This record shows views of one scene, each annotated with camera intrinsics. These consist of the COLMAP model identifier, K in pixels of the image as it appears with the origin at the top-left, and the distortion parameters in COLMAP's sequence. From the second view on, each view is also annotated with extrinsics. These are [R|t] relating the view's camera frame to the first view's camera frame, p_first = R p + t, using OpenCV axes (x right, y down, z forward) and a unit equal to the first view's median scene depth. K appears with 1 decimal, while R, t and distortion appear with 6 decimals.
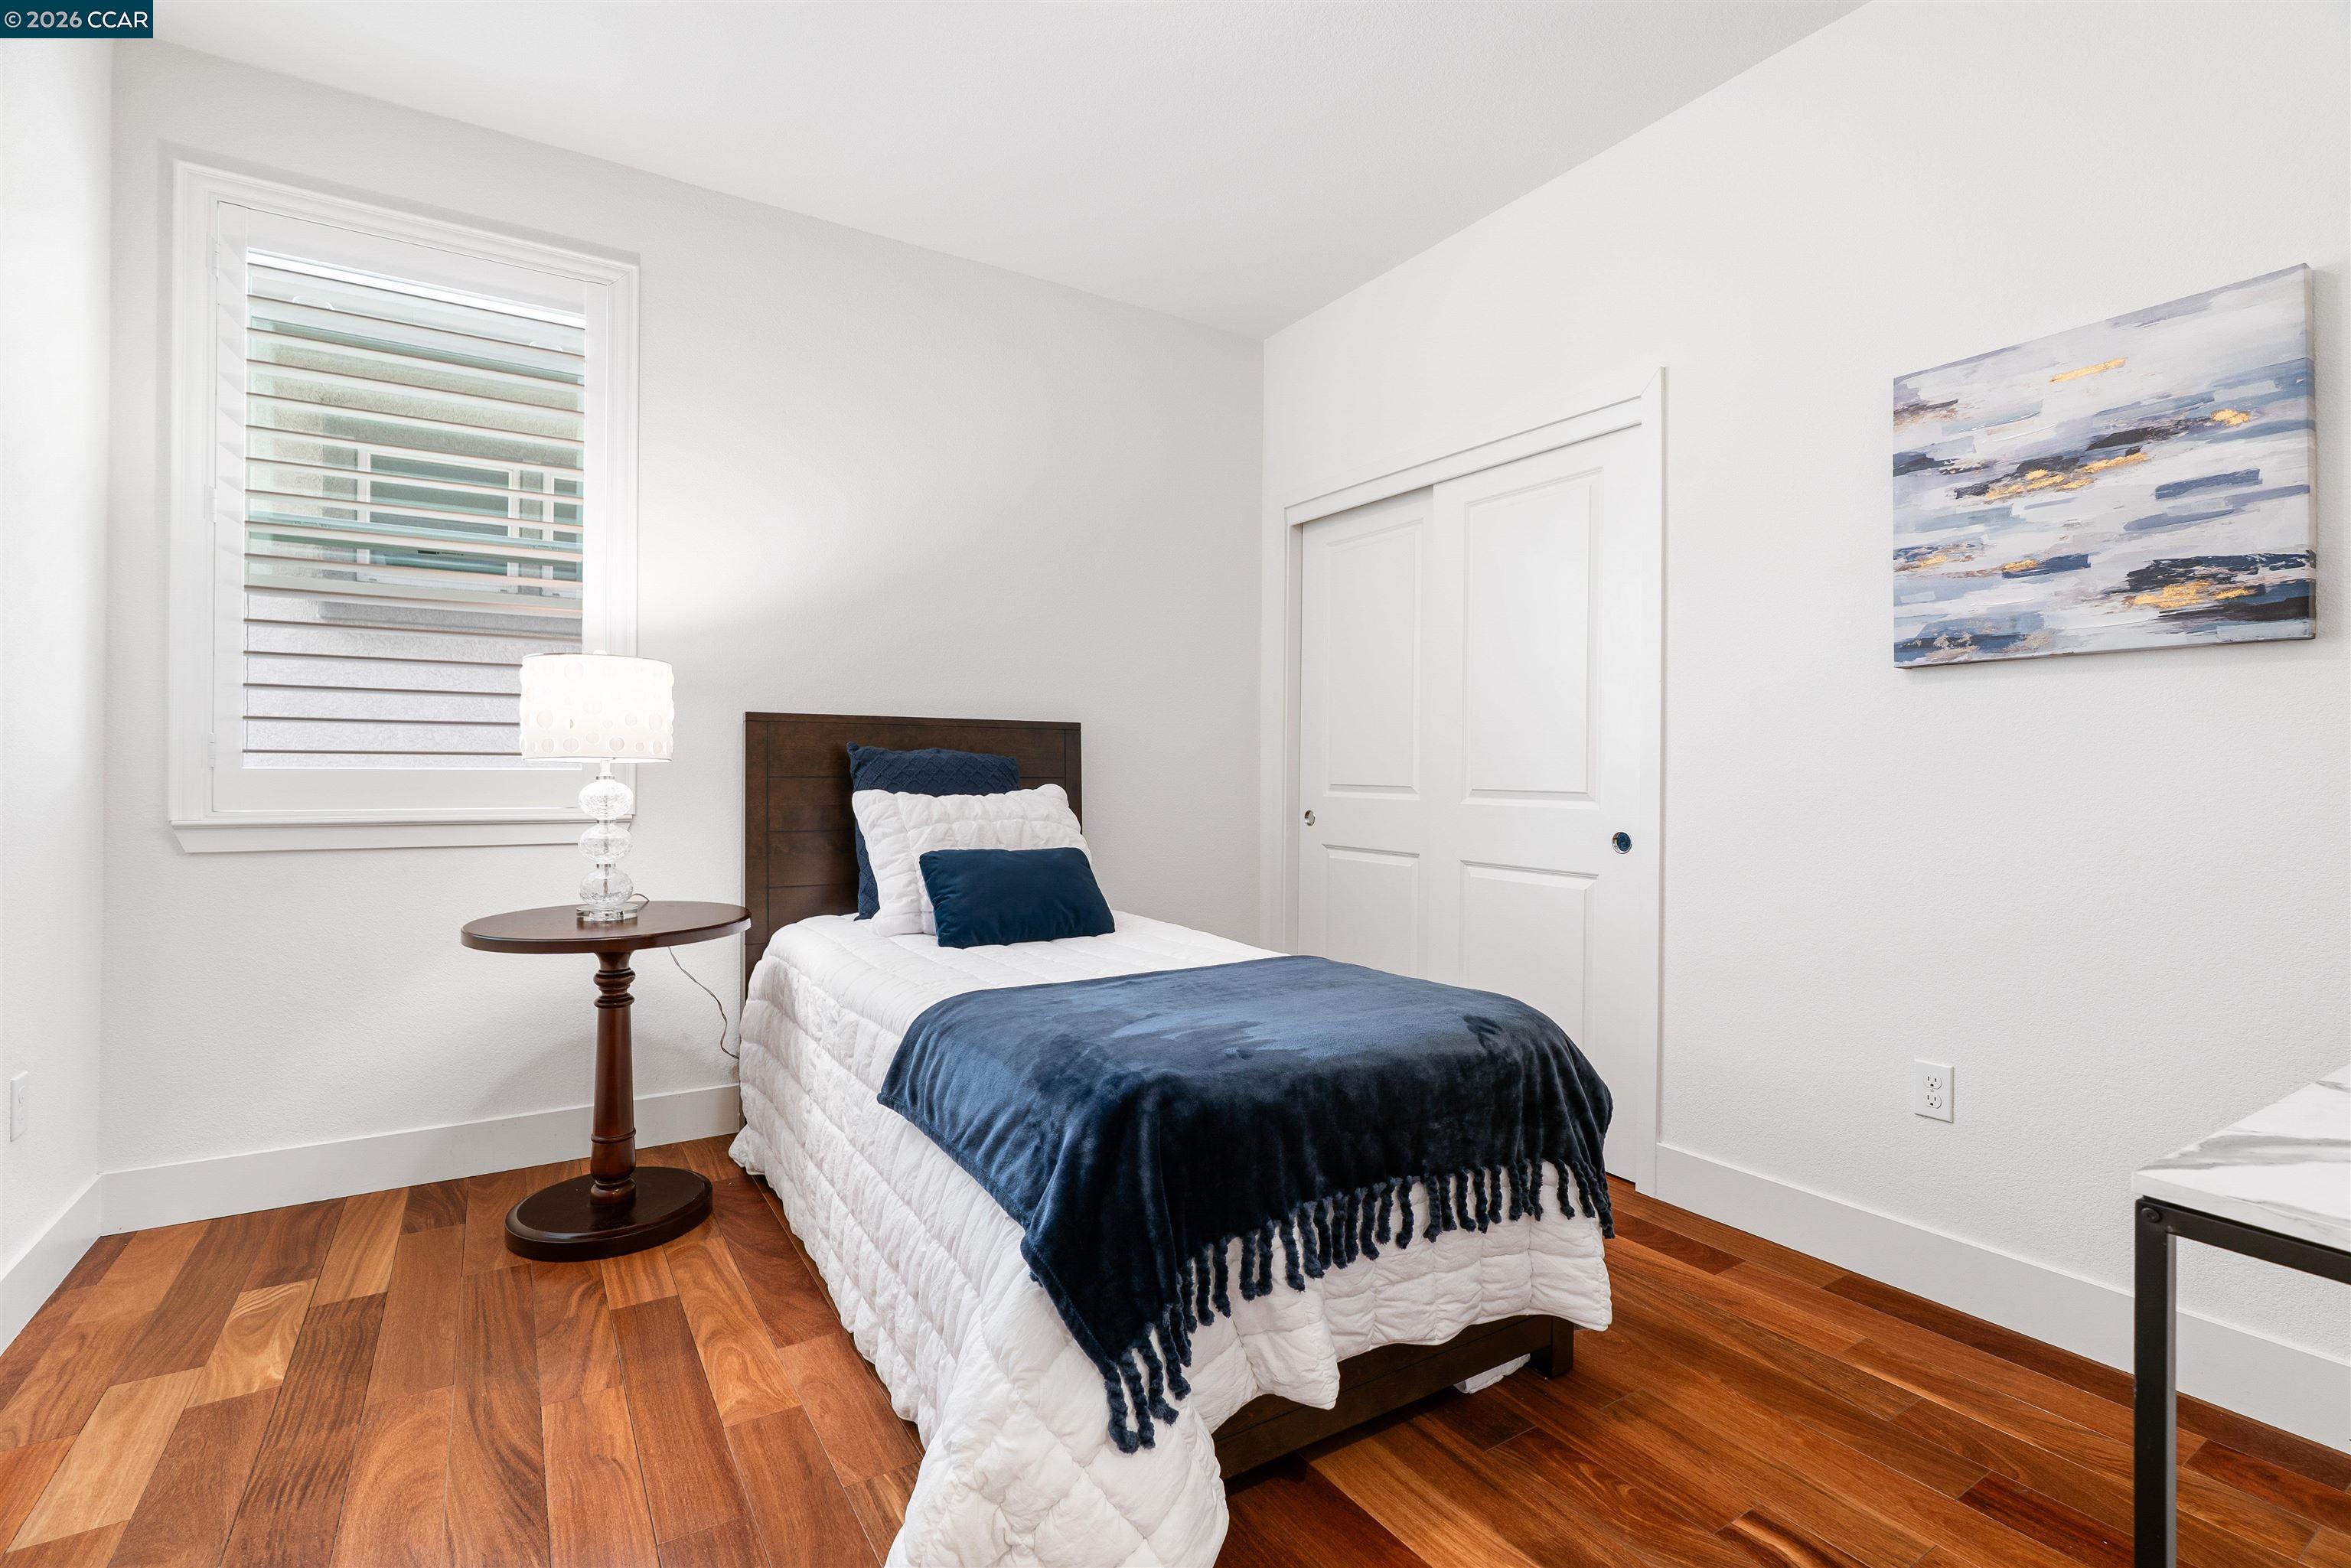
lens RADIAL K [[1094.2, 0, 1171.9], [0, 1094.2, 761.4], [0, 0, 1]] dist [-0.007006, 0.000913]
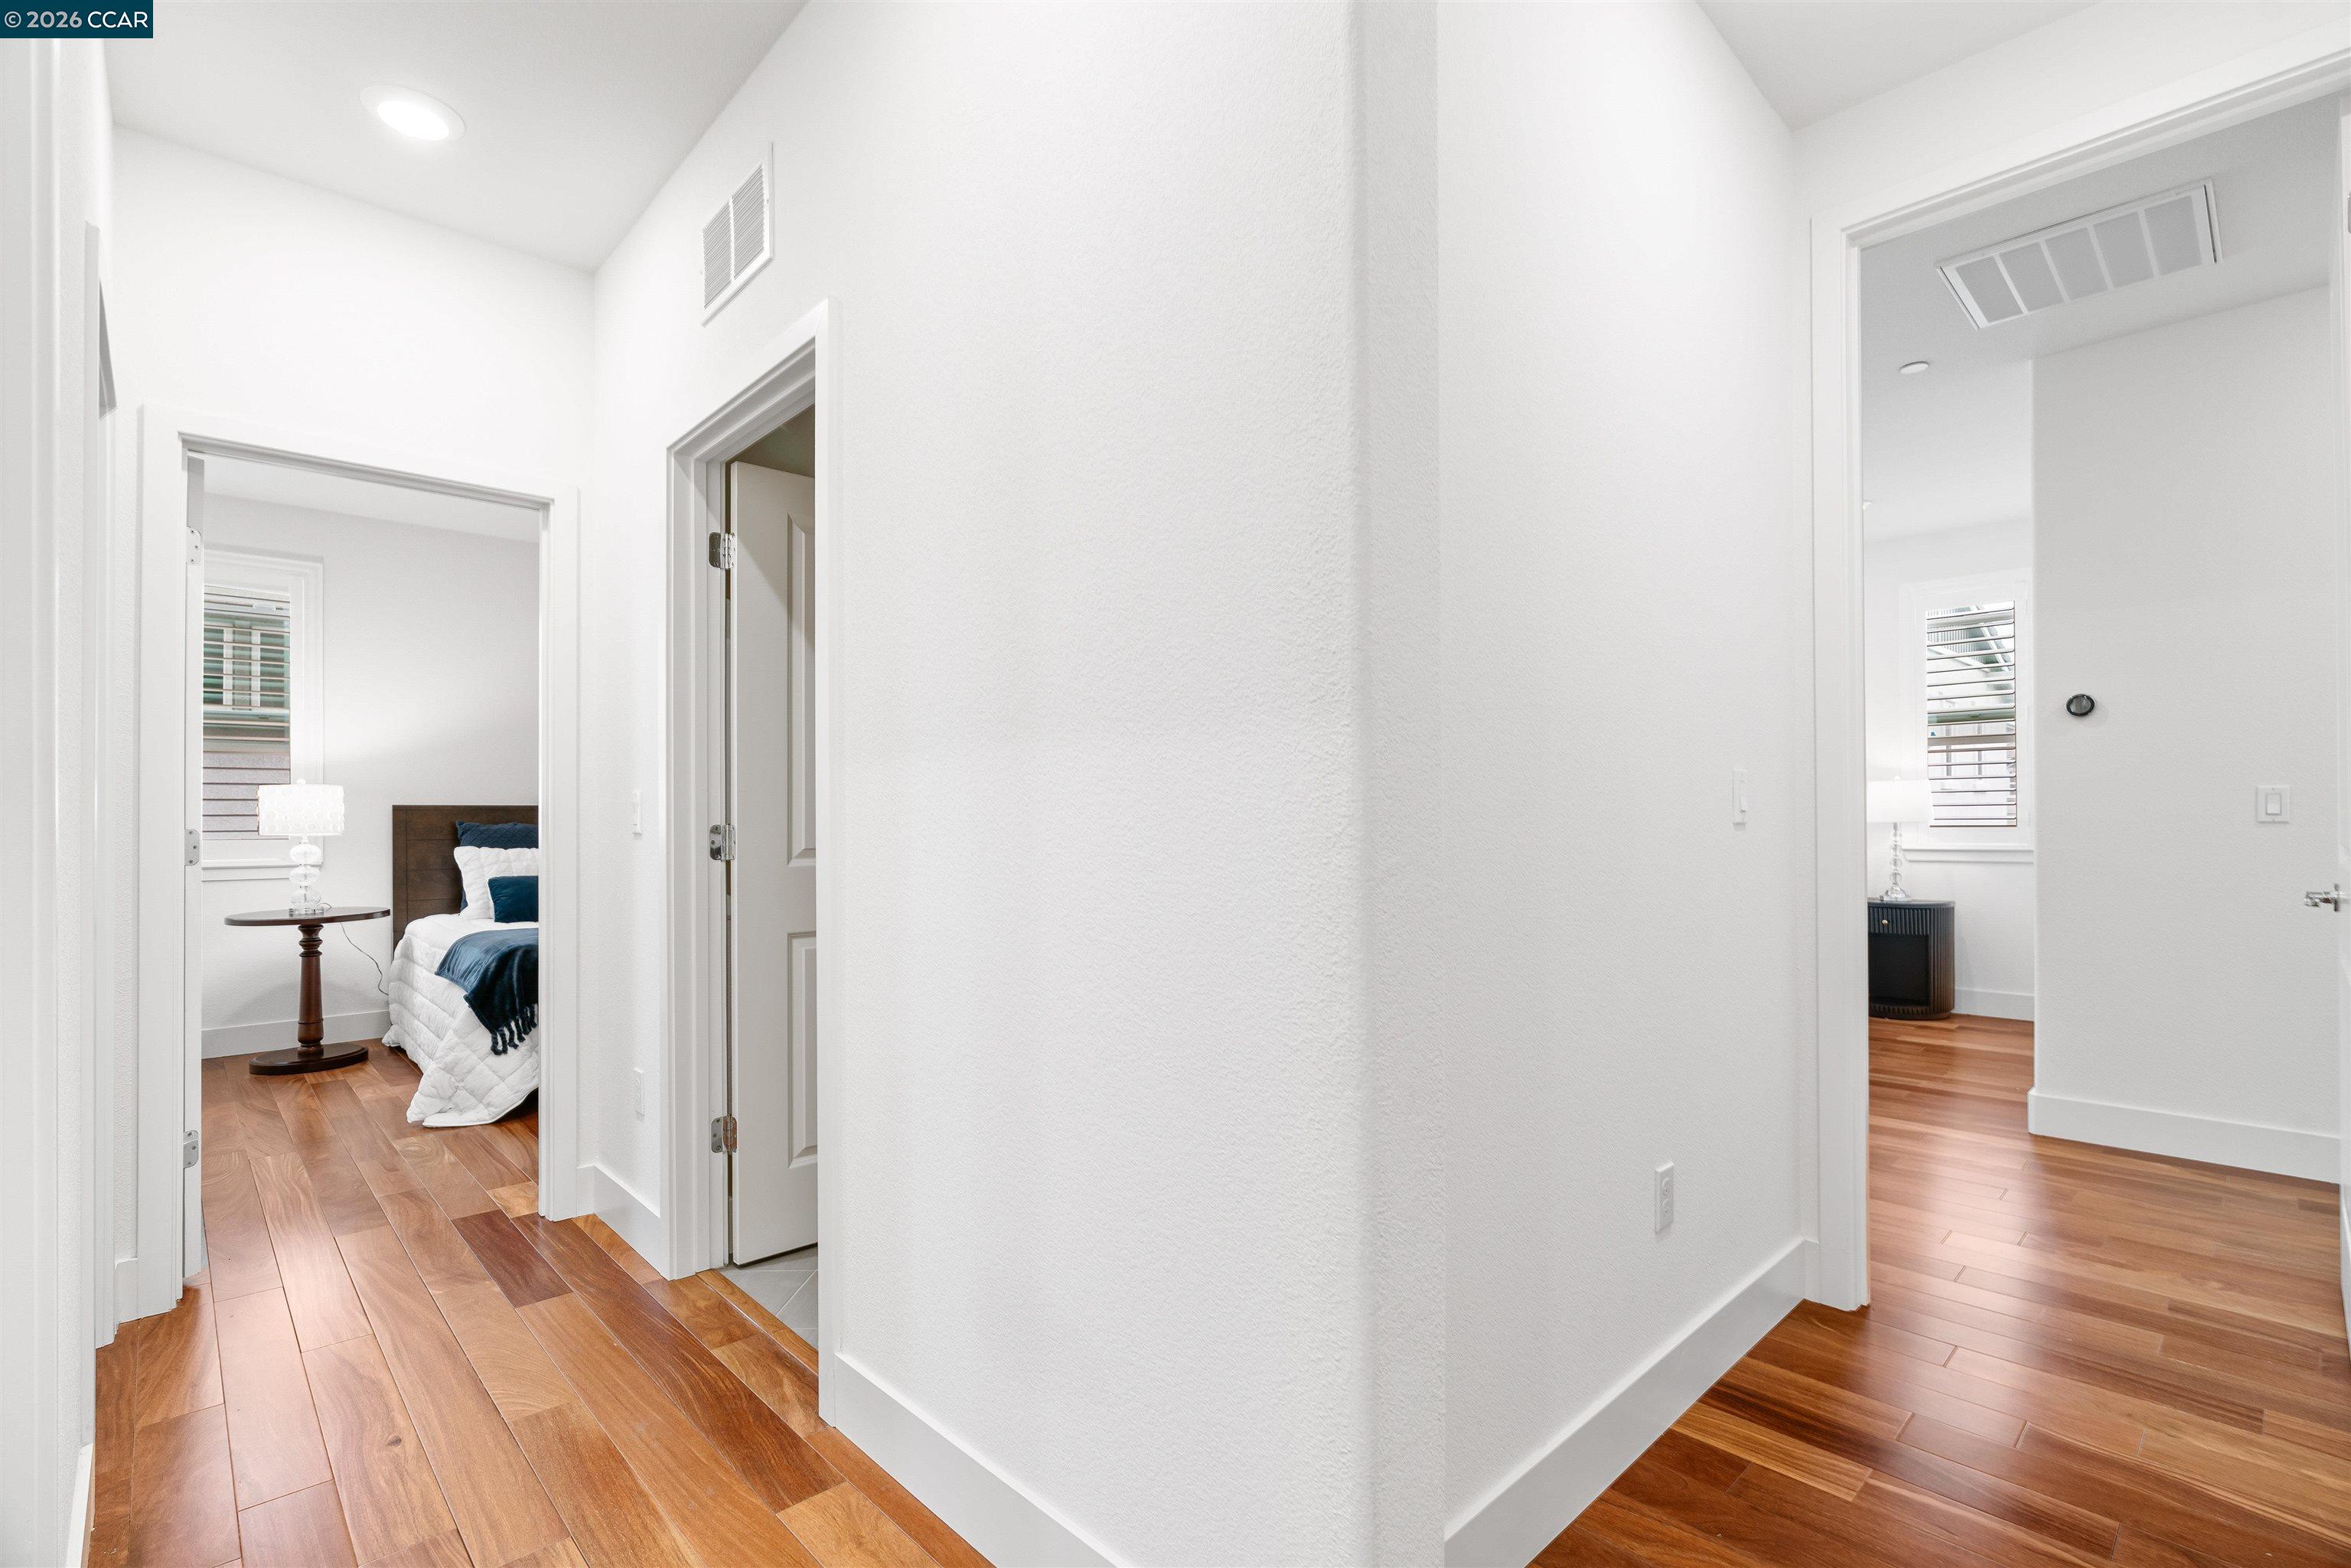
lens RADIAL K [[1078.5, 0, 1184.2], [0, 1078.5, 804.8], [0, 0, 1]] dist [-0.003139, 0.001846]
pose [[0.977661, -0.007340, 0.210061, 0.619109], [0.008217, 0.999961, -0.003299, -0.034014], [-0.210028, 0.004952, 0.977683, -1.223173]]
